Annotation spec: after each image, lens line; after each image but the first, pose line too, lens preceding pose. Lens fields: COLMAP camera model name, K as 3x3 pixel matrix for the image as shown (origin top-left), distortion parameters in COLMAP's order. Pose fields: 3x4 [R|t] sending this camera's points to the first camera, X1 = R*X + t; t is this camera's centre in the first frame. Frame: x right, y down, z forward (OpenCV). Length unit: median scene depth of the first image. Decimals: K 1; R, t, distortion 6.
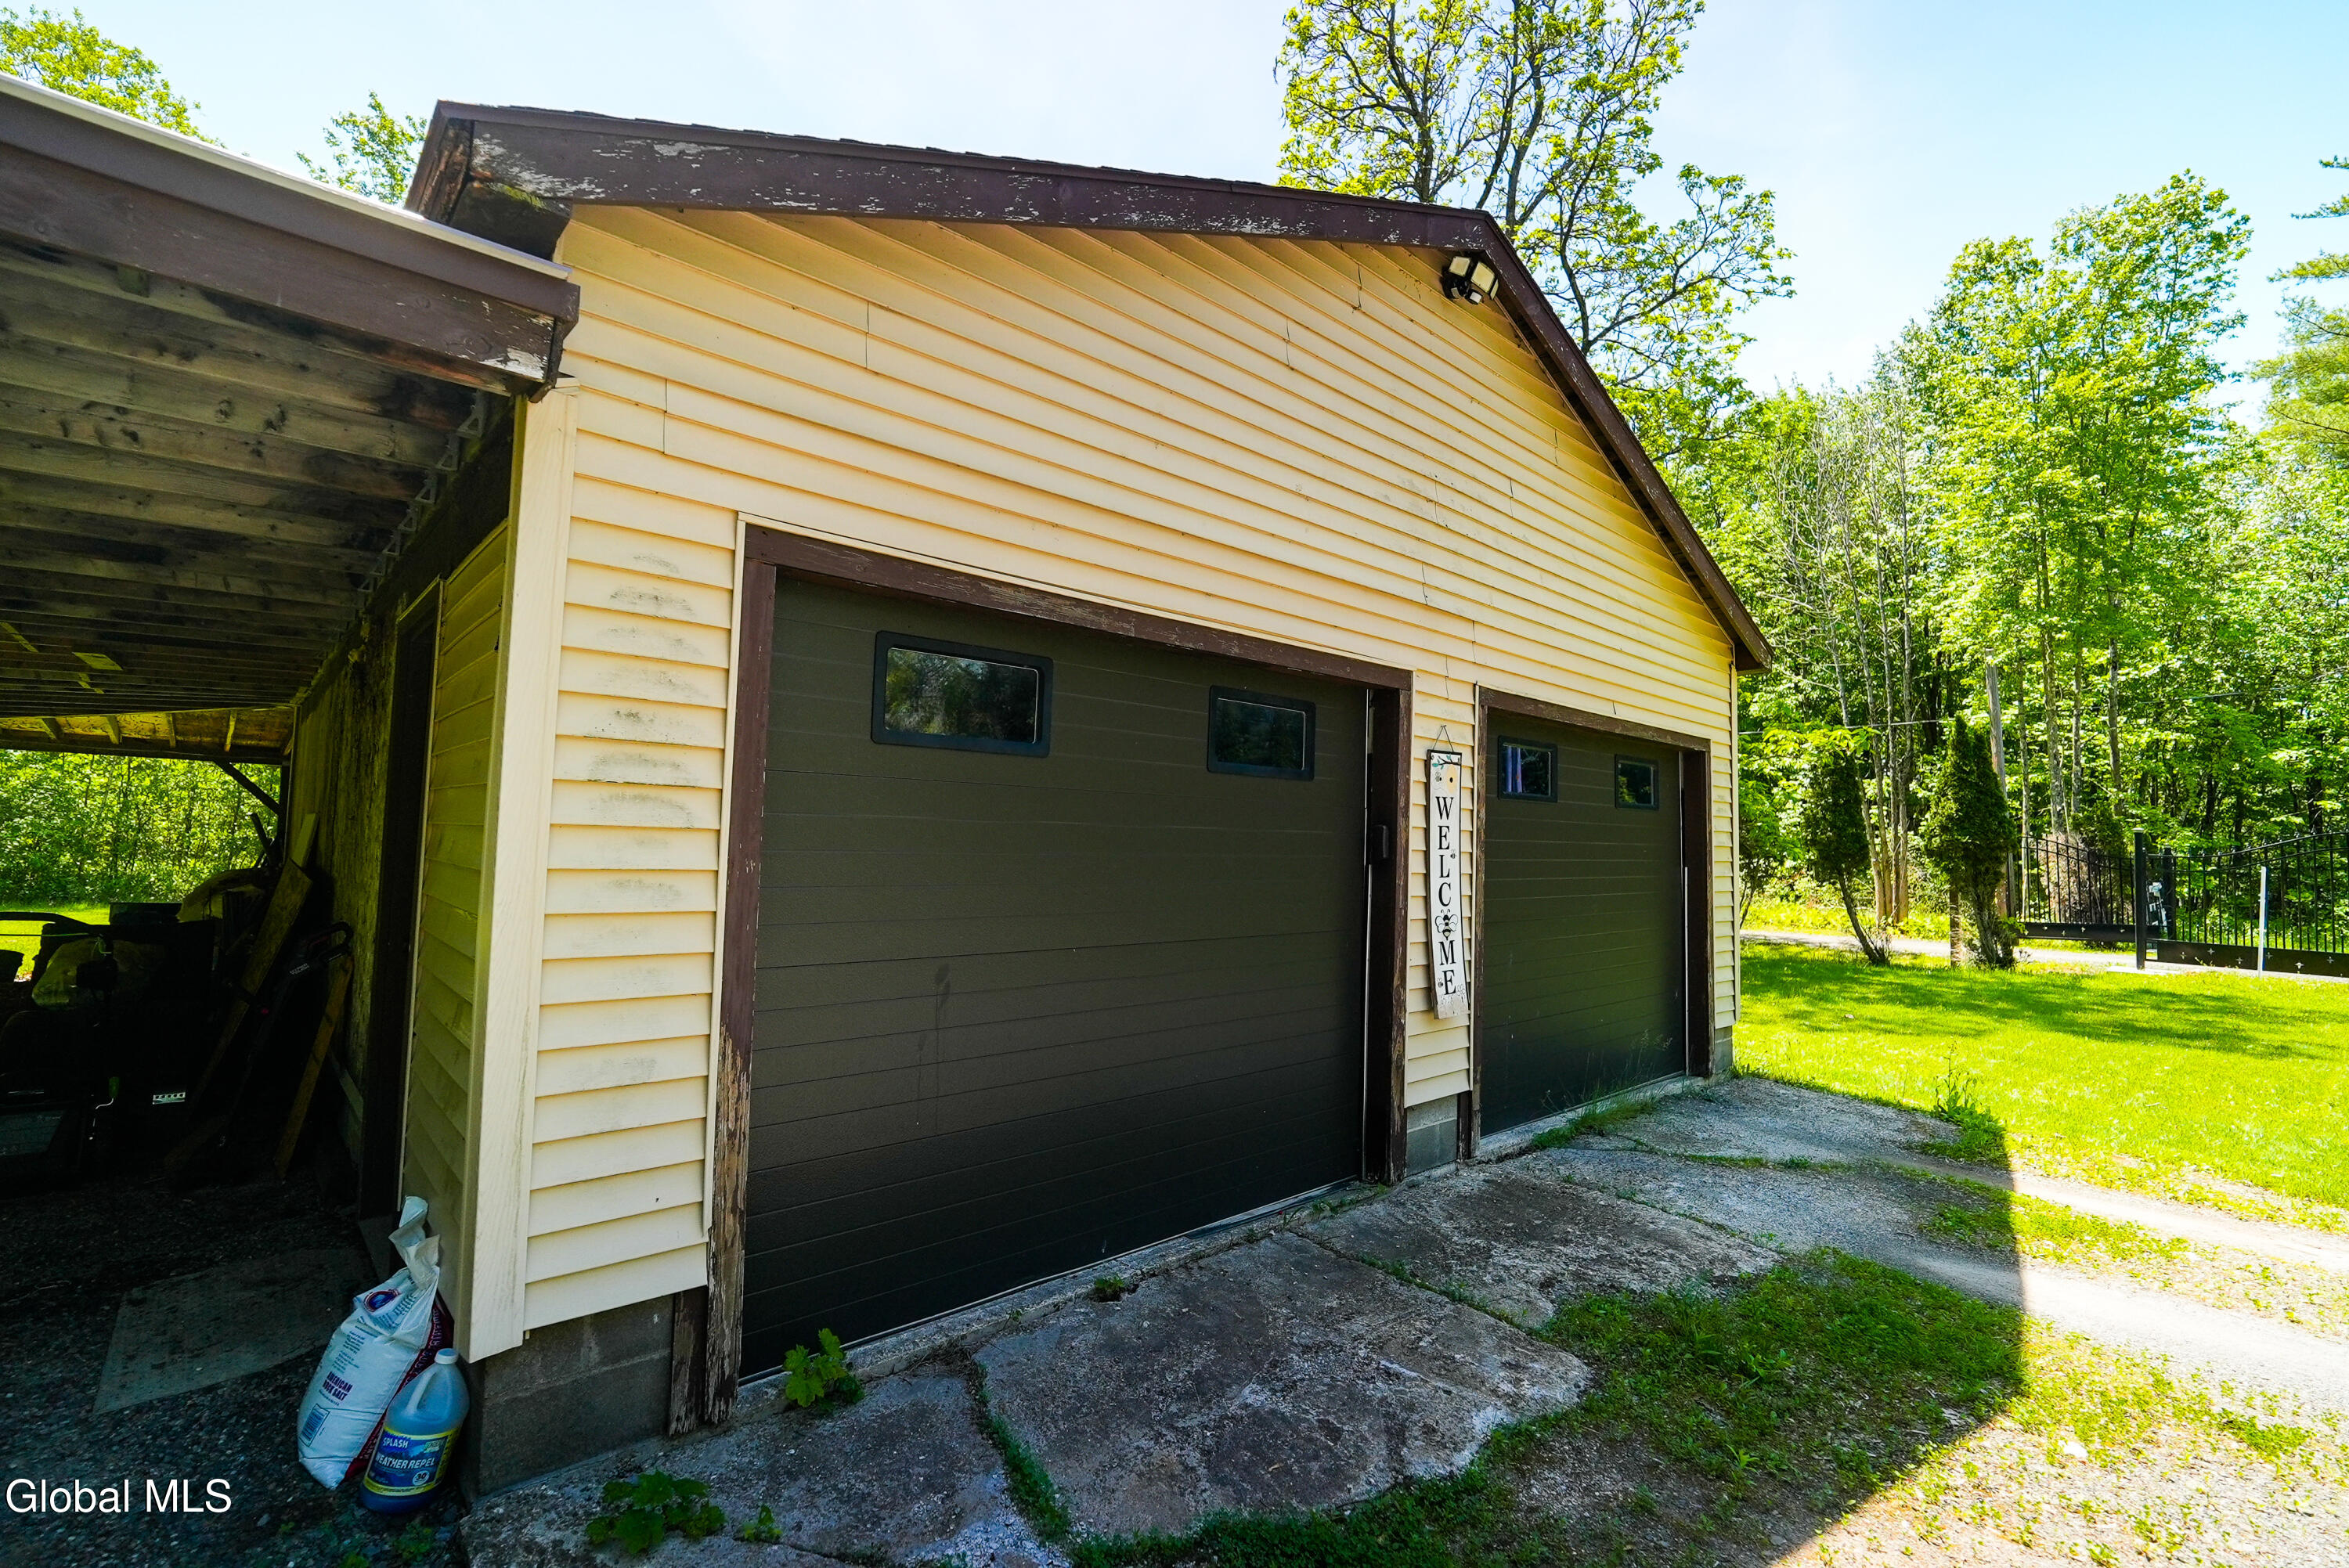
lens RADIAL K [[1074.5, 0, 1174.5], [0, 1074.5, 784.0], [0, 0, 1]] dist [0.001756, 0.000532]
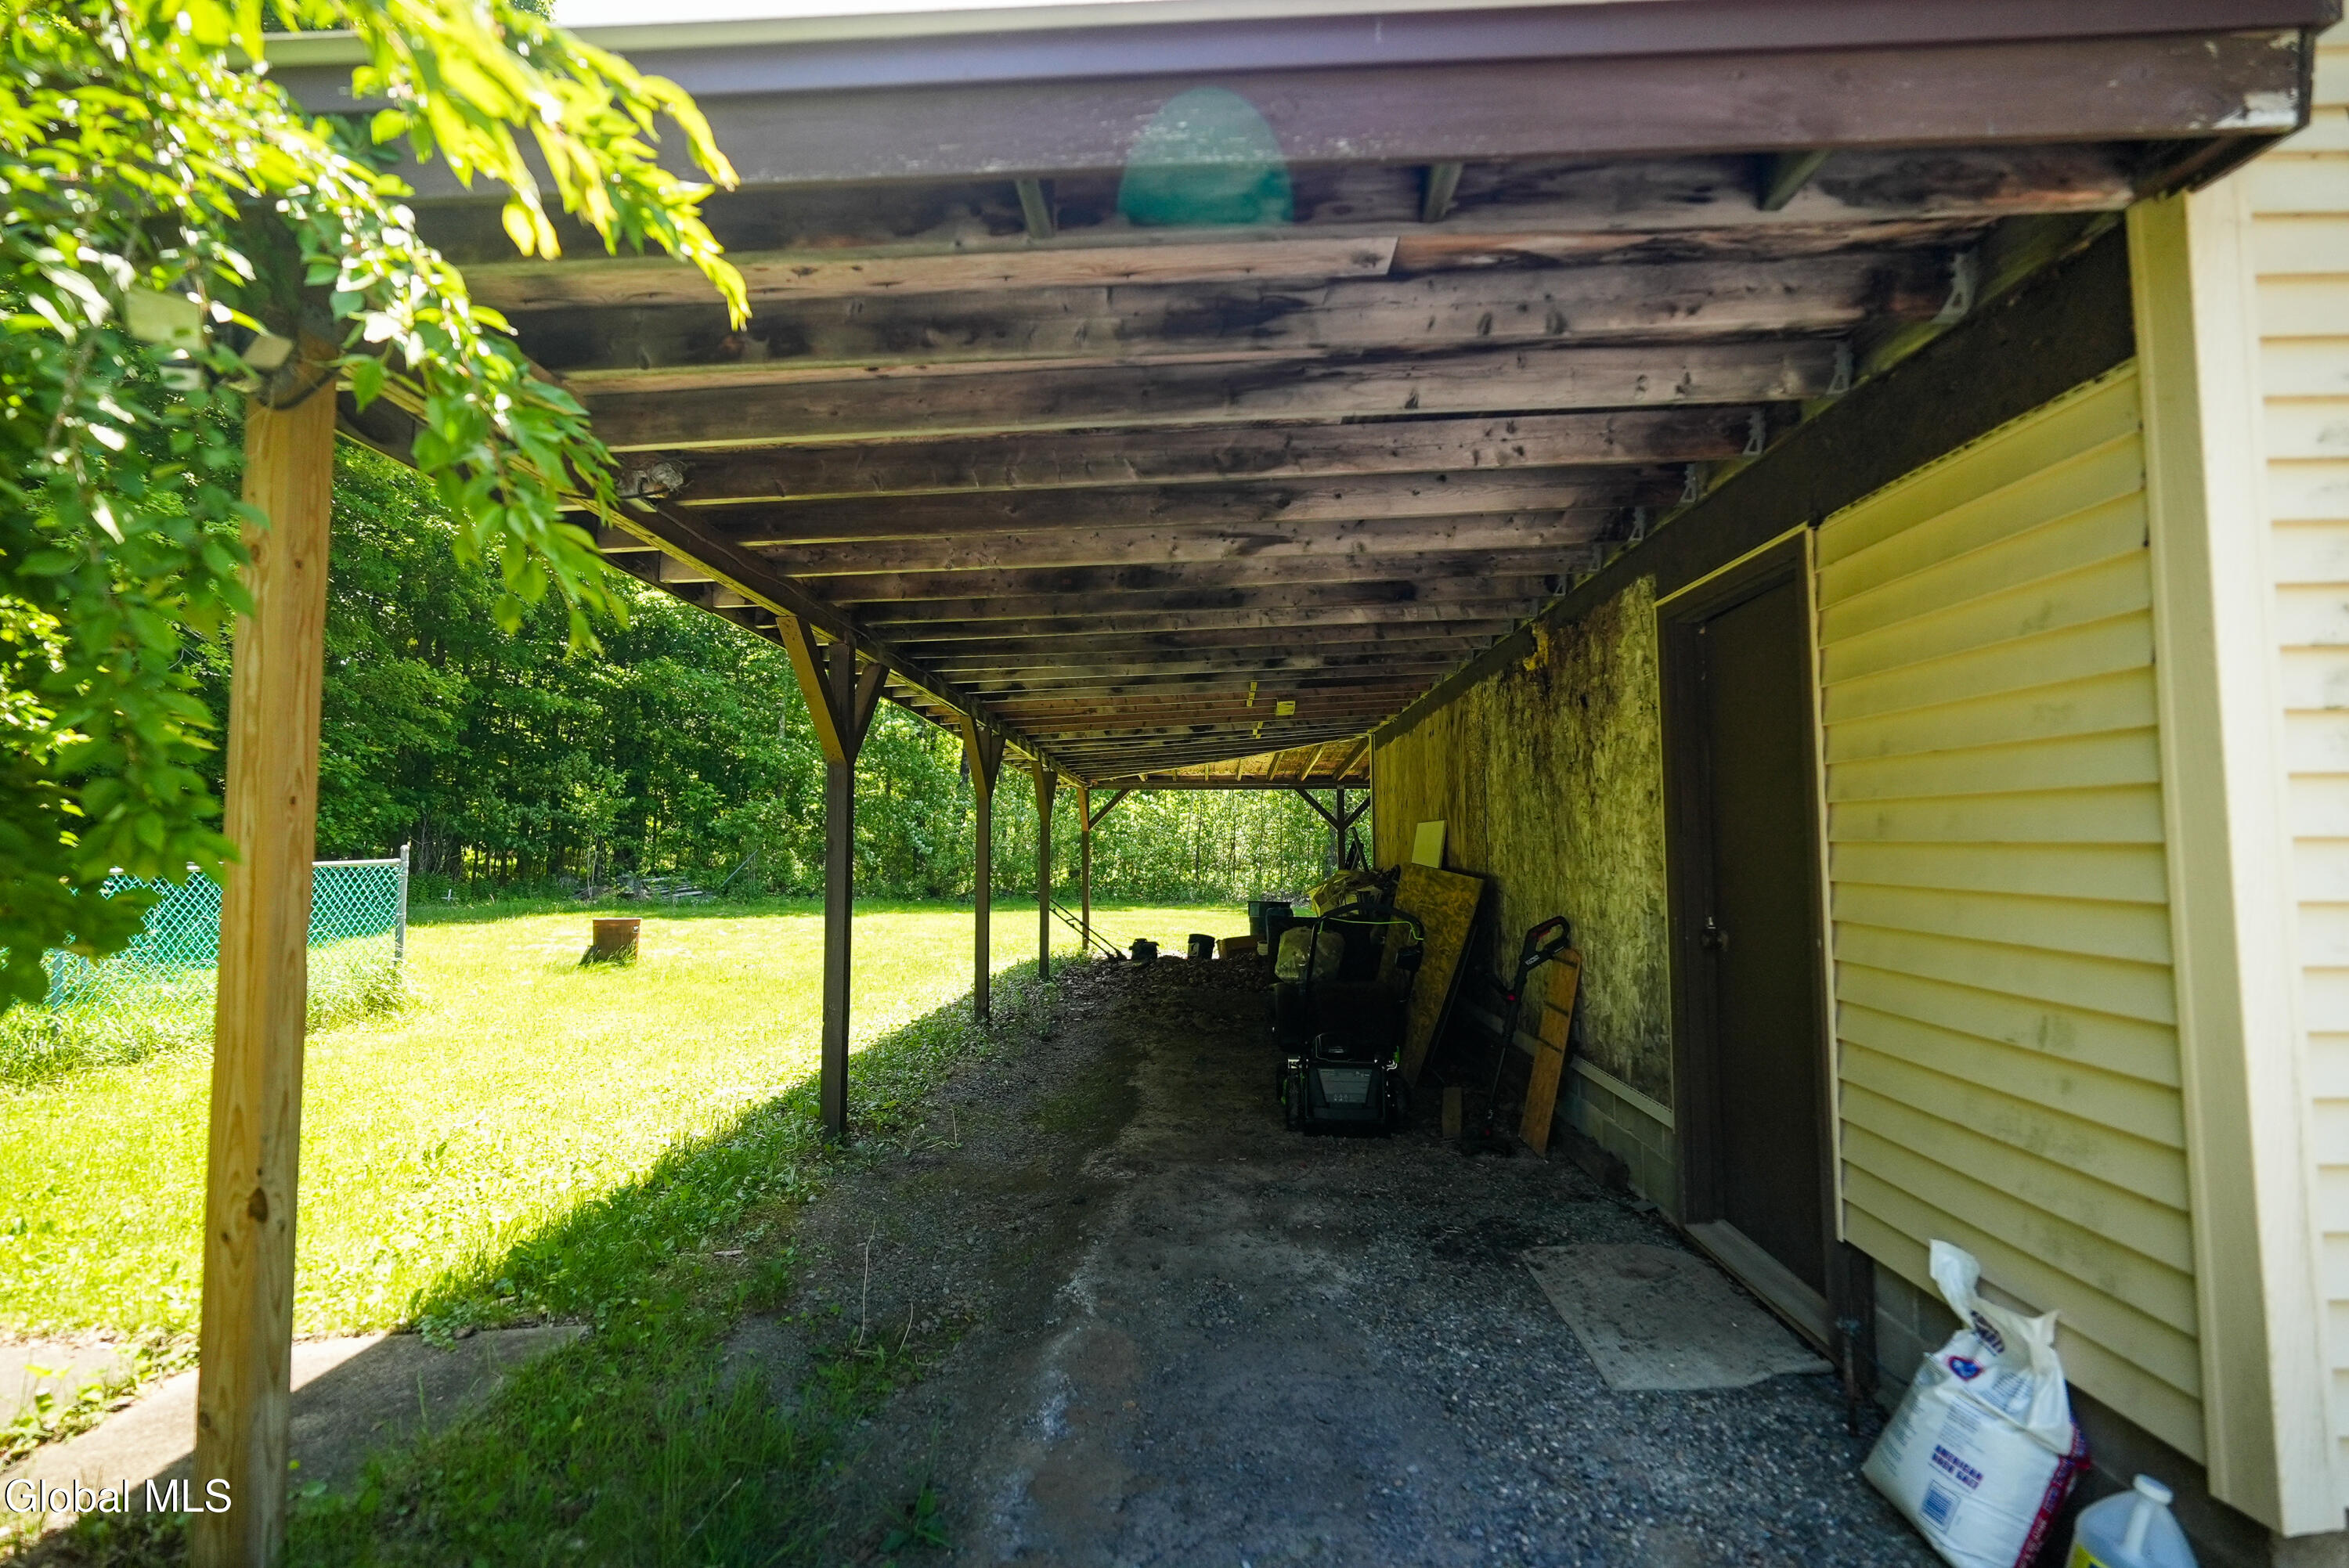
lens RADIAL K [[1107.6, 0, 1174.5], [0, 1107.6, 784.0], [0, 0, 1]] dist [-0.000991, 0.000052]
pose [[0.692218, -0.073702, -0.717915, -0.385039], [0.075283, 0.996719, -0.029736, 0.007147], [0.717751, -0.033463, 0.695495, -0.011619]]
